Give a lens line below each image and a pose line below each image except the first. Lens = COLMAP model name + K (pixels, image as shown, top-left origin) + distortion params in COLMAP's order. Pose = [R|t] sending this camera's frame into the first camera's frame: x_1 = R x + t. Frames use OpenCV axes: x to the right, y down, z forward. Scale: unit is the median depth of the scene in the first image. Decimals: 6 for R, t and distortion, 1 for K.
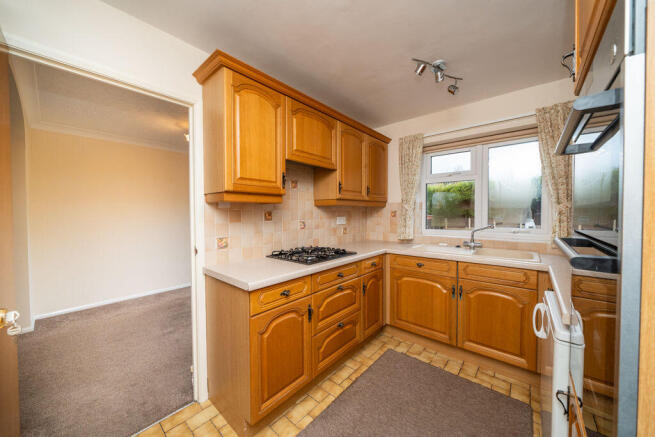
lens RADIAL K [[237.1, 0, 327.2], [0, 237.1, 216.6], [0, 0, 1]] dist [-0.000021, -0.000005]
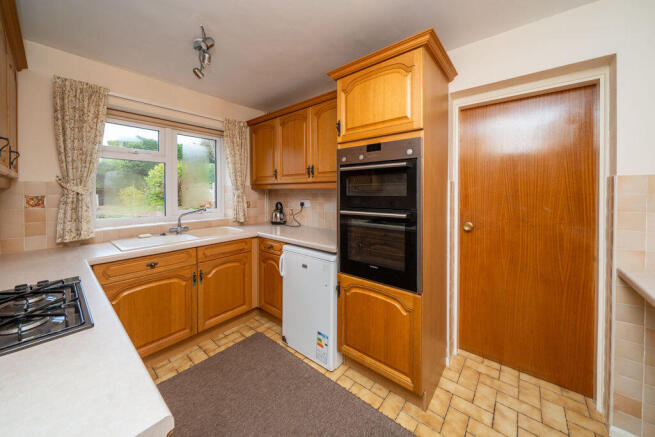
lens RADIAL K [[228.0, 0, 330.5], [0, 228.0, 193.8], [0, 0, 1]] dist [-0.001397, -0.000016]
pose [[-0.016440, -0.003720, 0.999858, -0.406484], [0.022840, 0.999731, 0.004095, -0.023407], [-0.999604, 0.022904, -0.016351, 0.449991]]
